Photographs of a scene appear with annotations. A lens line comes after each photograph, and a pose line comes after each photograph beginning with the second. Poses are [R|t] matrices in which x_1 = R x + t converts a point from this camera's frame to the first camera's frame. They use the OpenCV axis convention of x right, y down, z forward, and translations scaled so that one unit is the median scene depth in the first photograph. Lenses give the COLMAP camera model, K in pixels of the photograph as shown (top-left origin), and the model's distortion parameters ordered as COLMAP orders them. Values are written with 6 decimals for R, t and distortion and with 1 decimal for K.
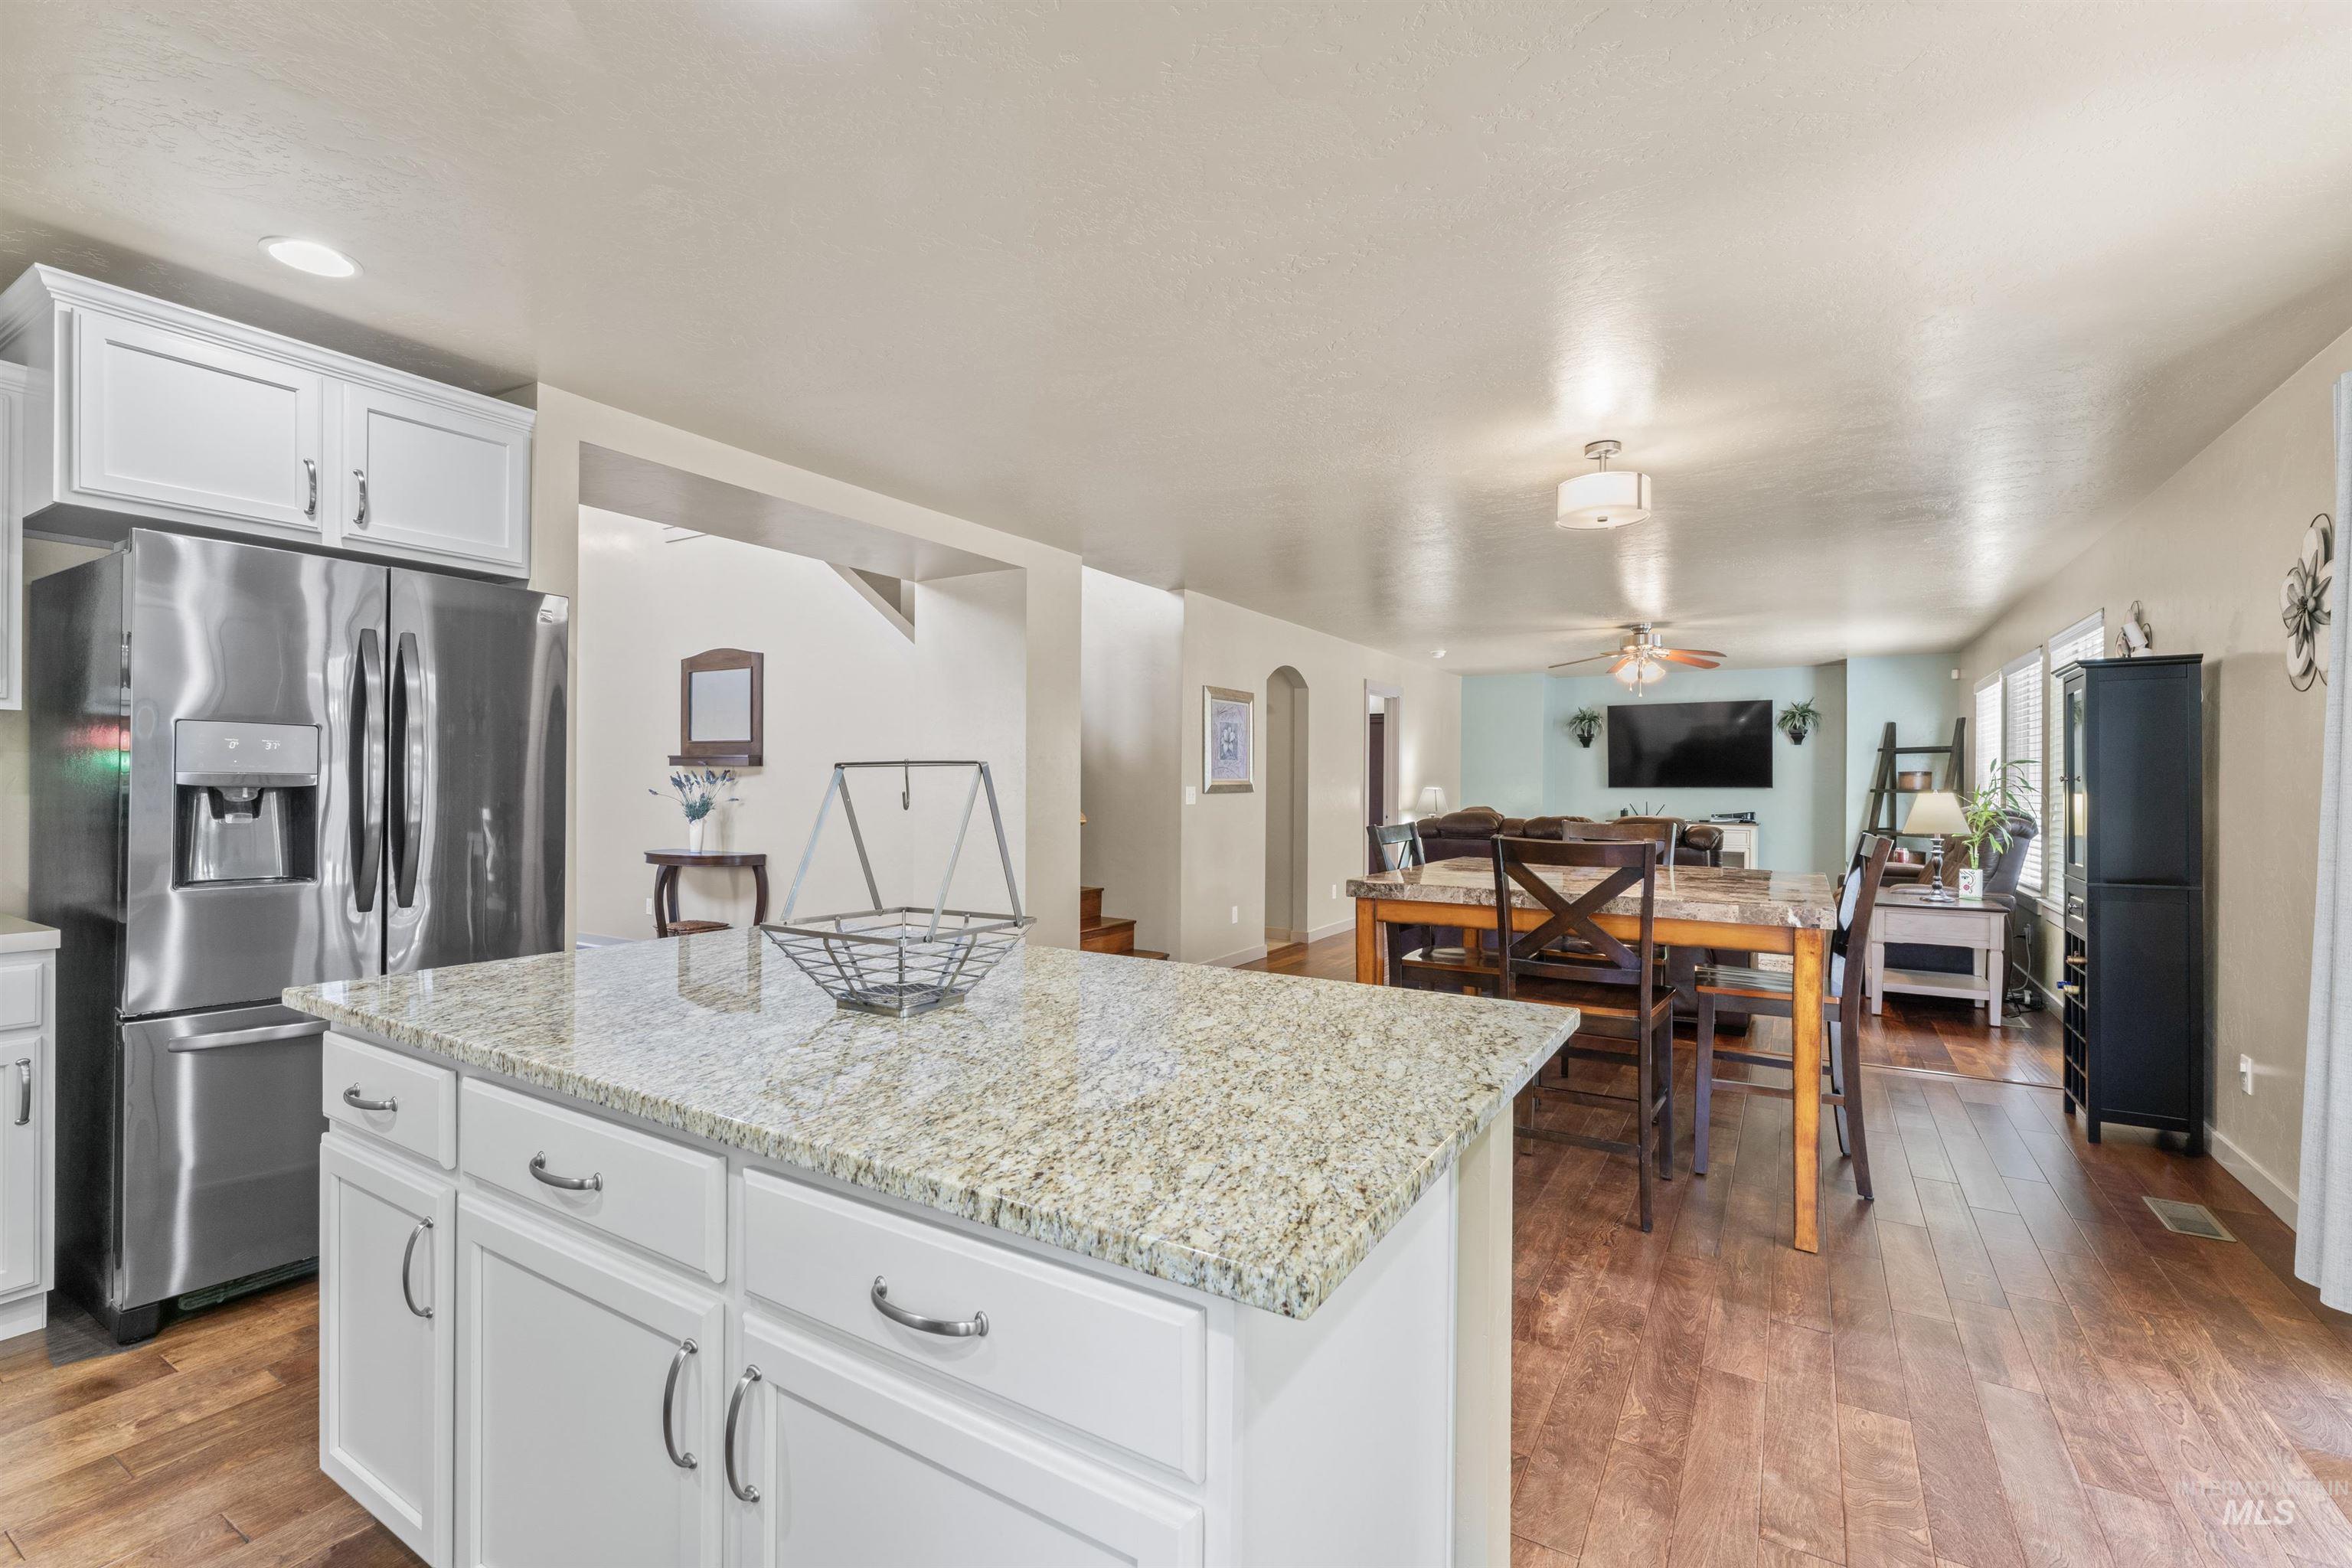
lens RADIAL K [[1023.1, 0, 1193.5], [0, 1023.1, 785.2], [0, 0, 1]] dist [-0.003480, -0.000141]
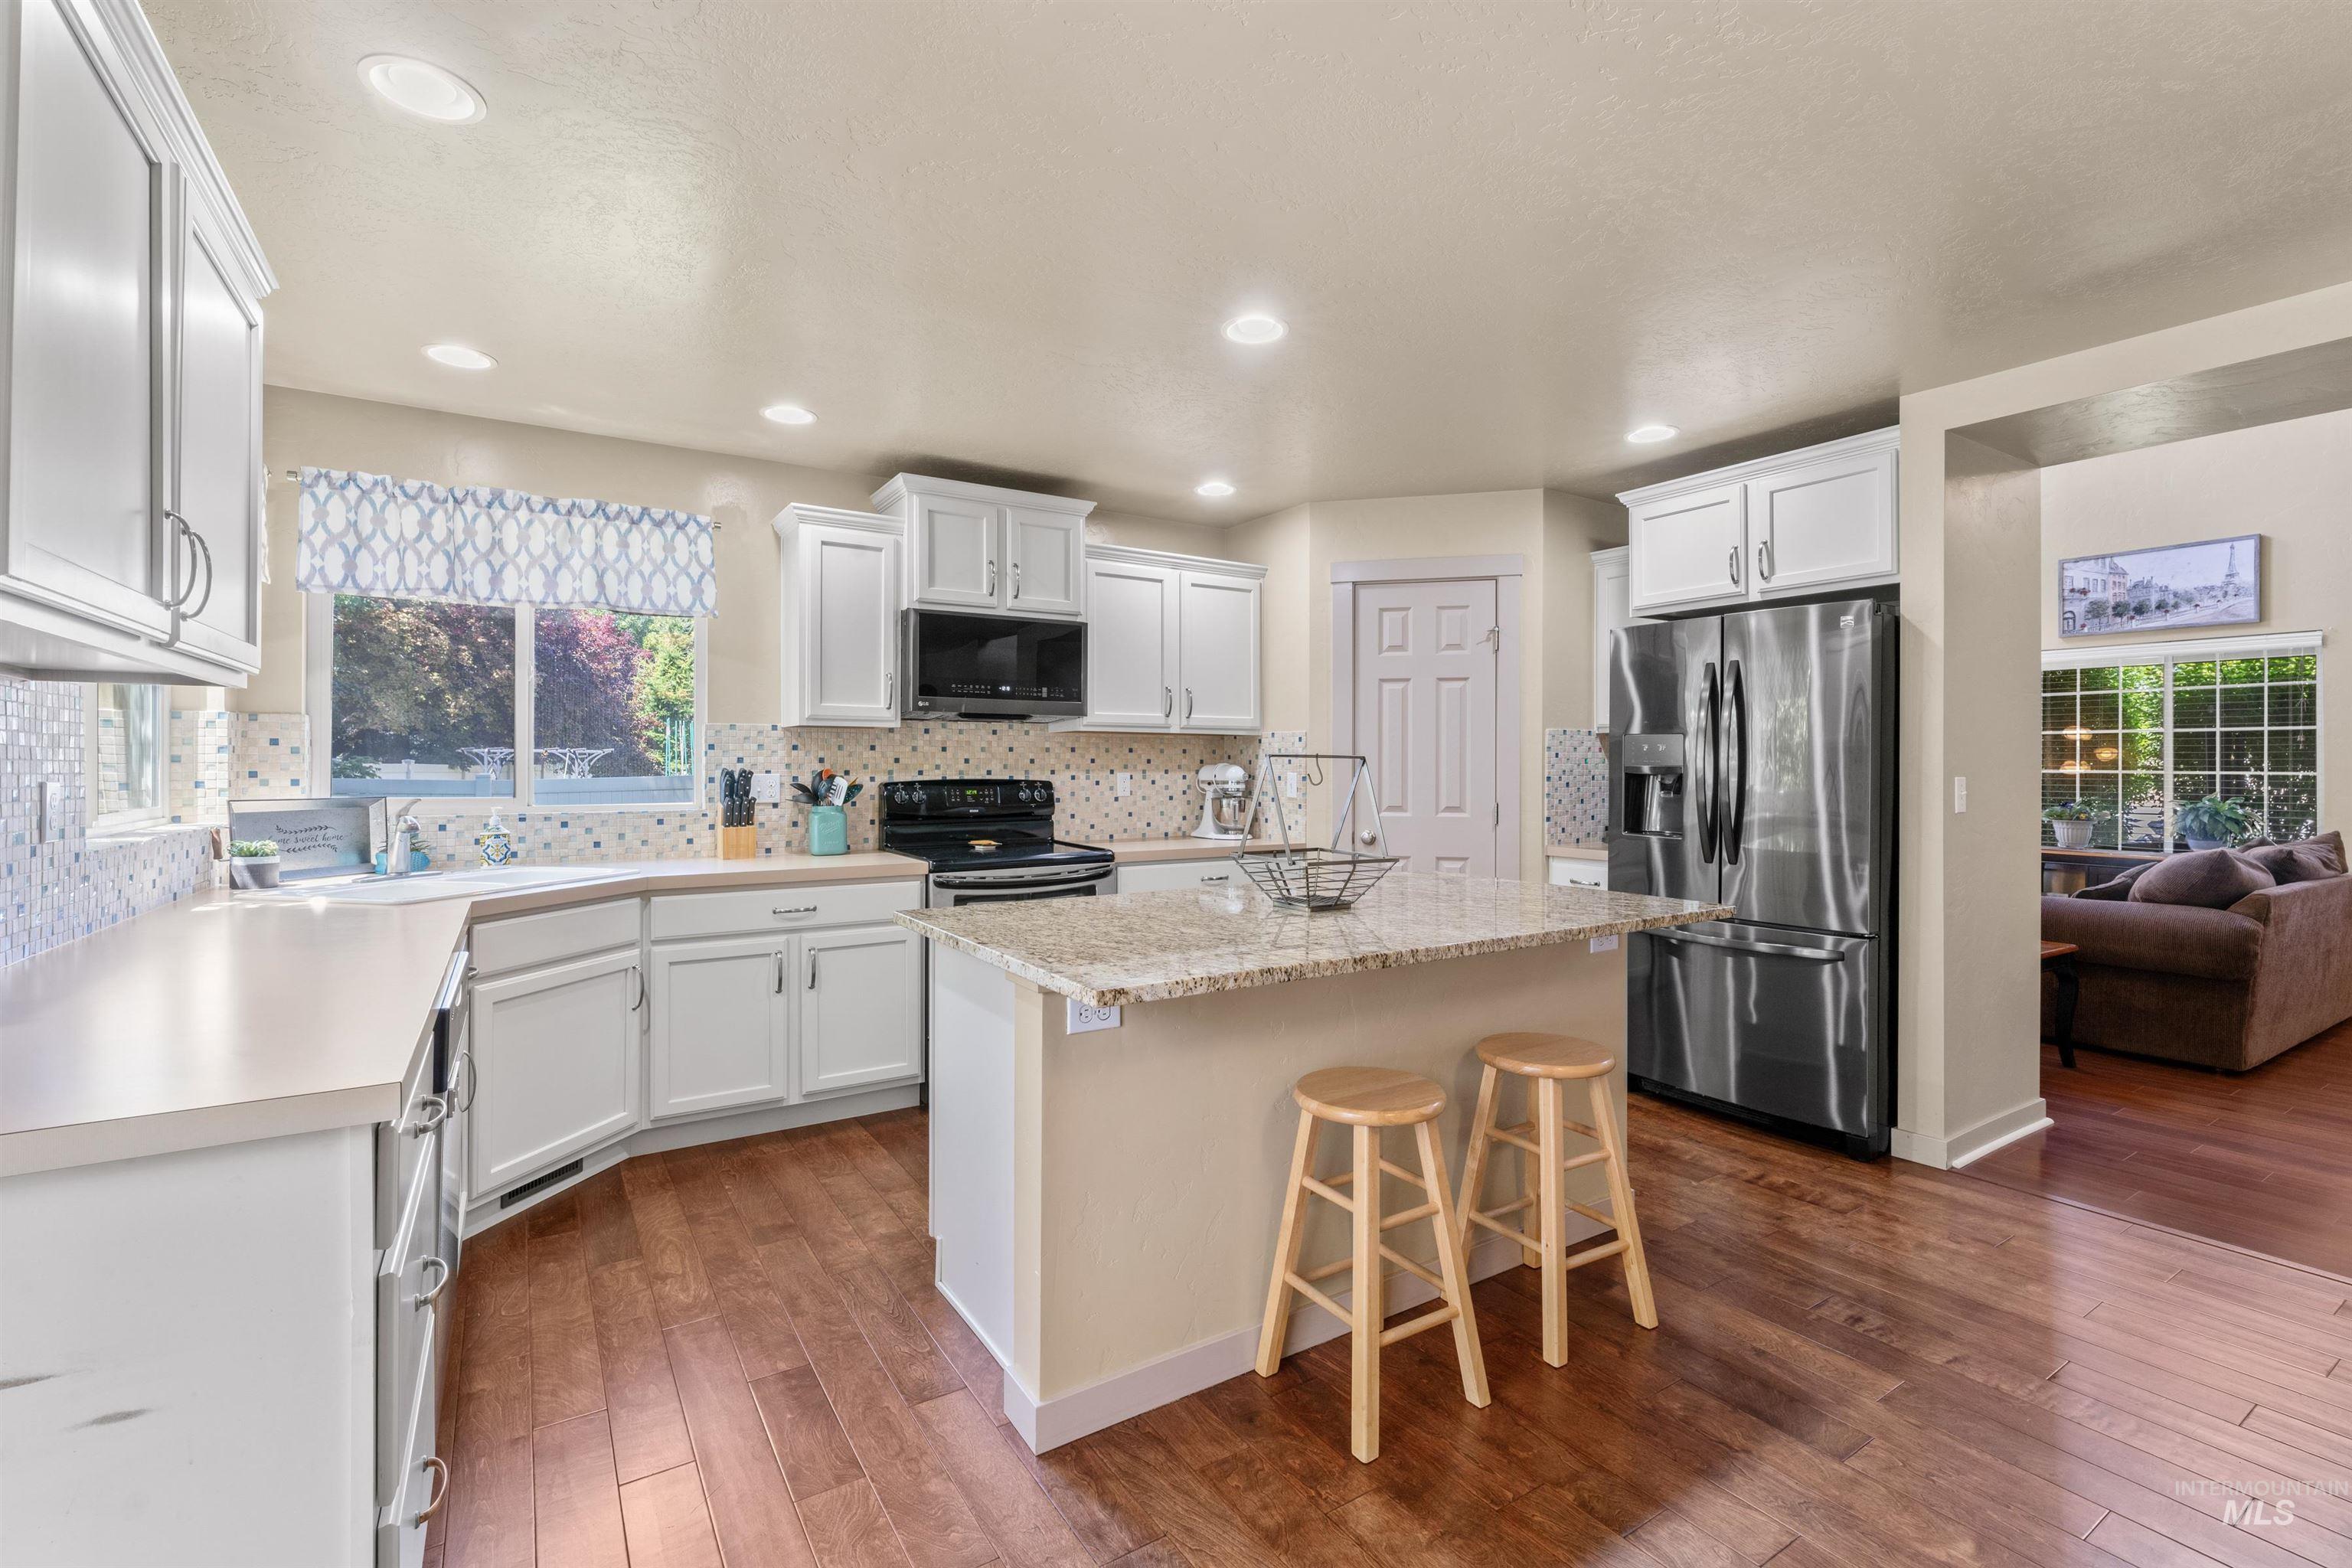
lens RADIAL K [[1023.1, 0, 1177.3], [0, 1023.1, 763.0], [0, 0, 1]] dist [-0.003480, -0.000141]
pose [[-0.445477, -0.010524, -0.895232, 0.330580], [-0.008960, 0.999933, -0.007296, 0.000906], [0.895249, 0.004771, -0.445541, 0.410409]]
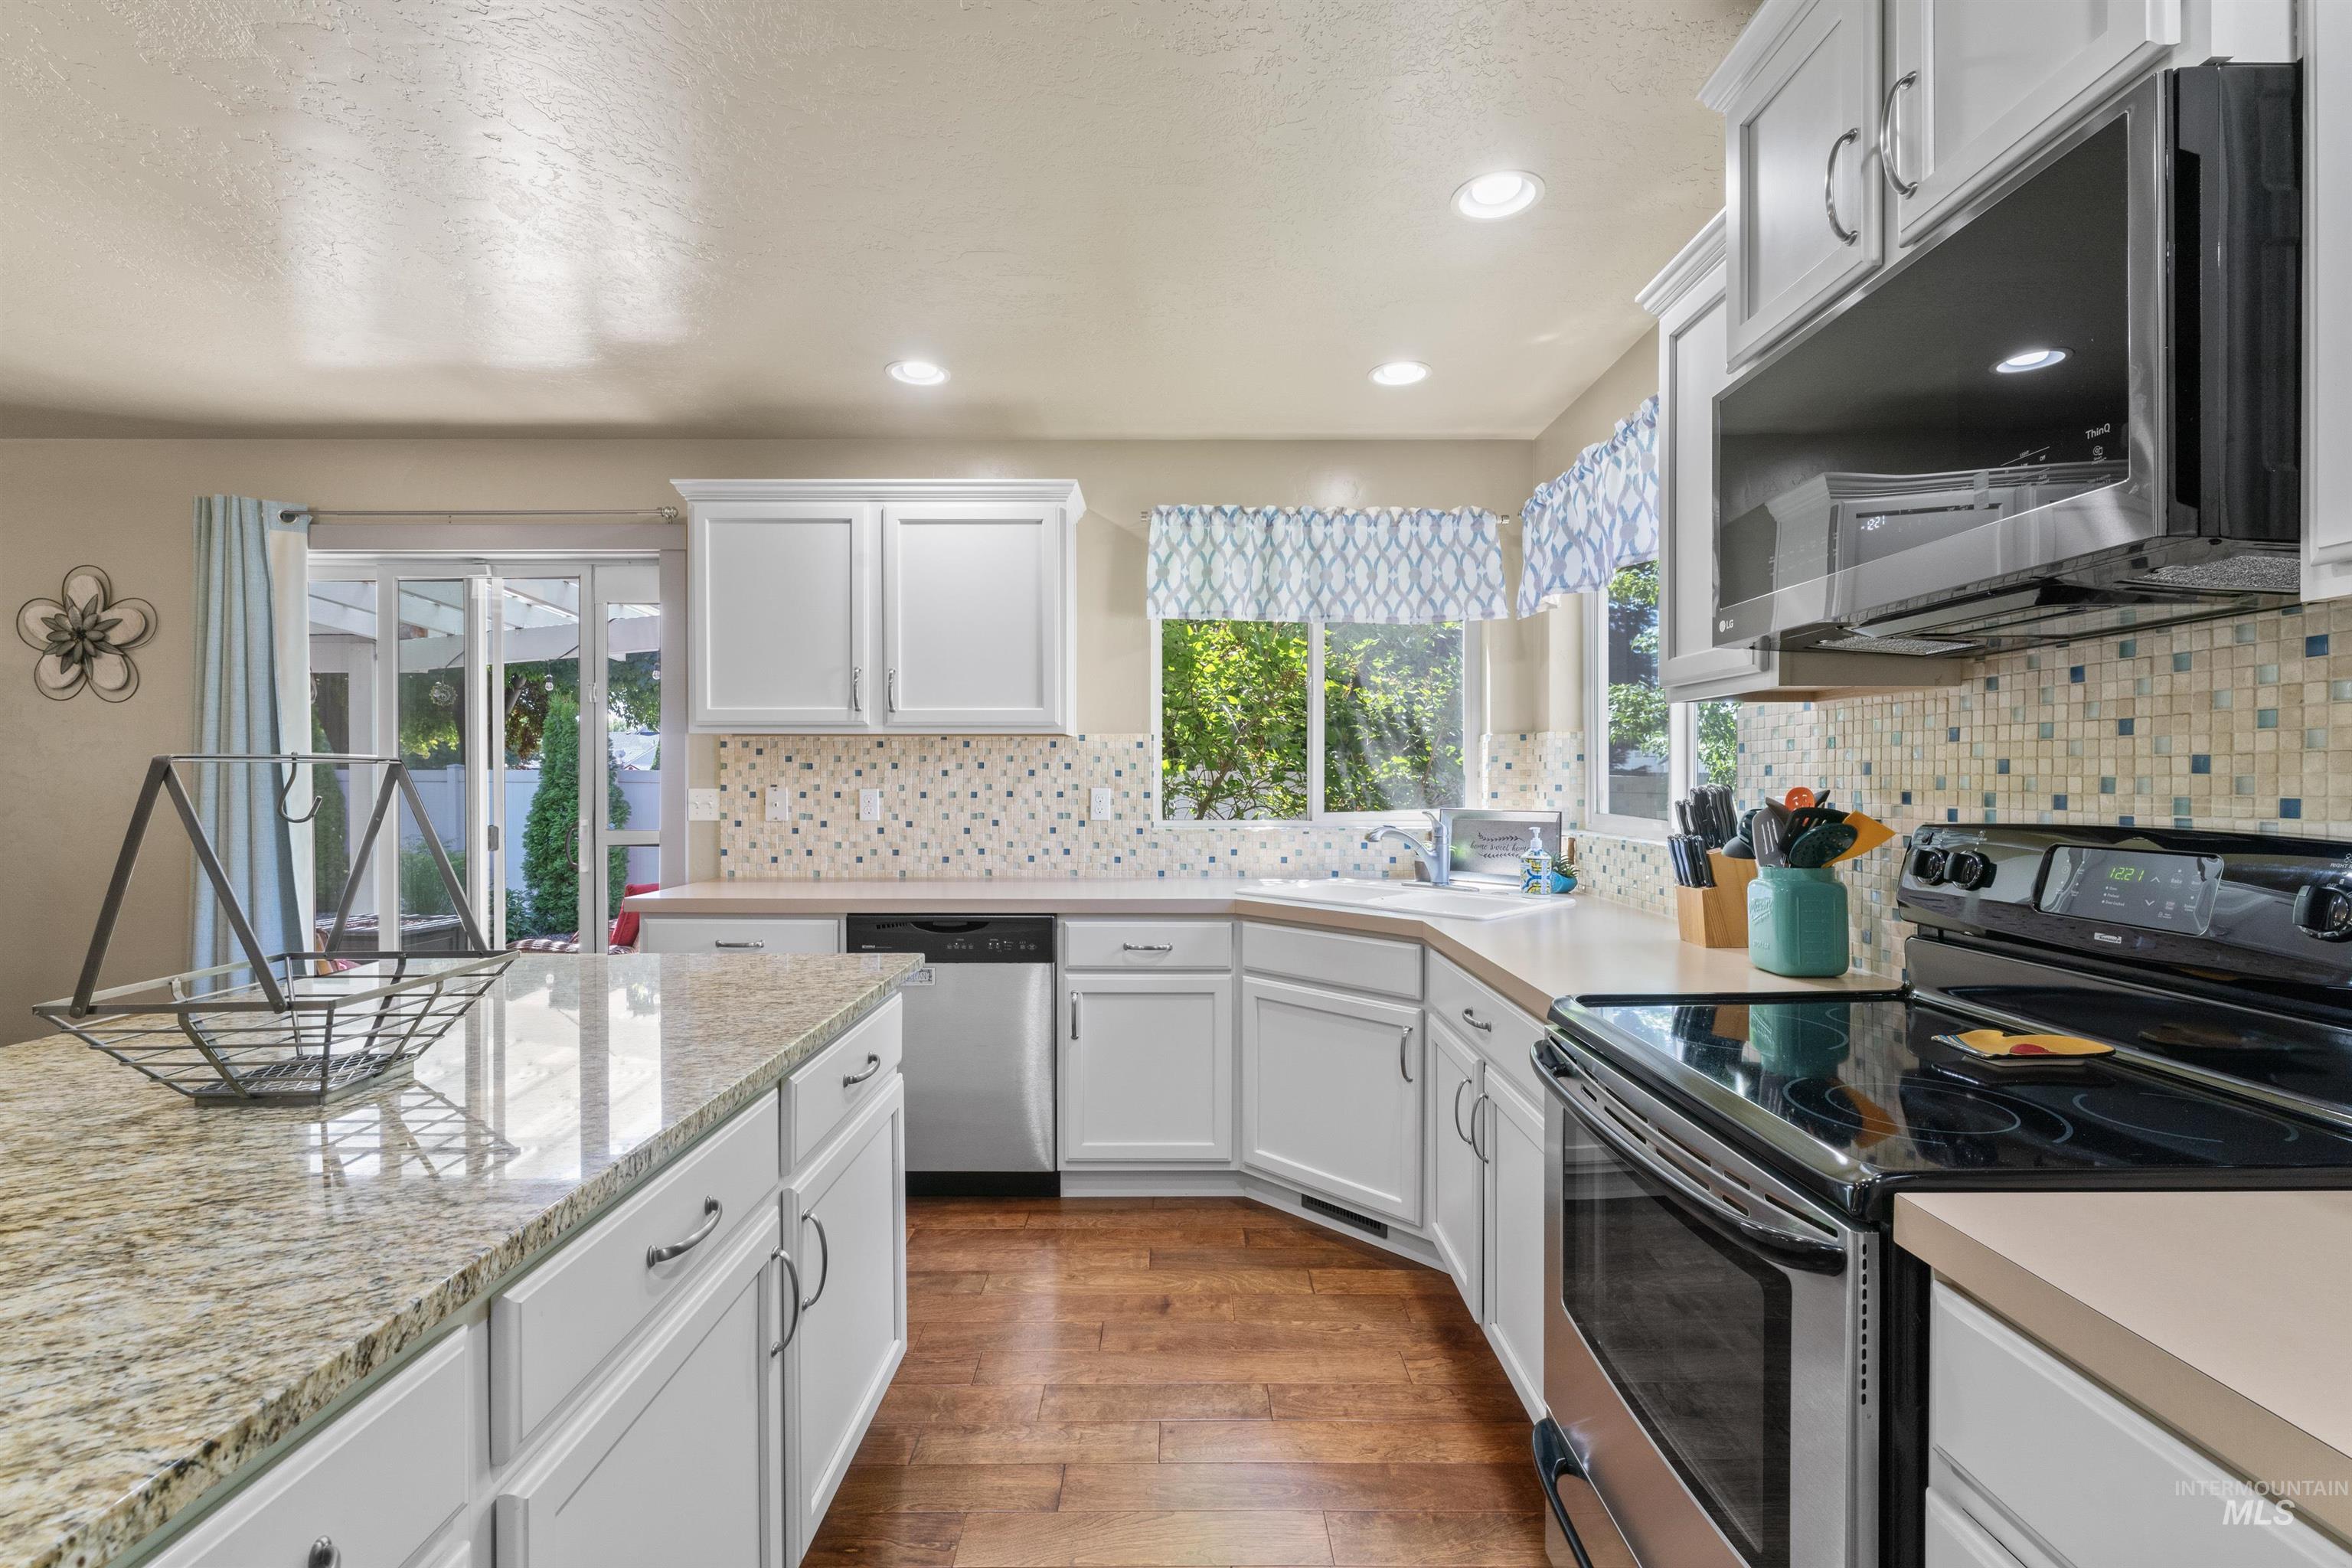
lens RADIAL K [[1023.1, 0, 1183.8], [0, 1023.1, 779.8], [0, 0, 1]] dist [-0.003480, -0.000141]
pose [[-0.519638, -0.008839, 0.854341, -0.331950], [0.000186, 0.999945, 0.010458, -0.003656], [-0.854386, 0.005593, -0.519608, 0.227079]]
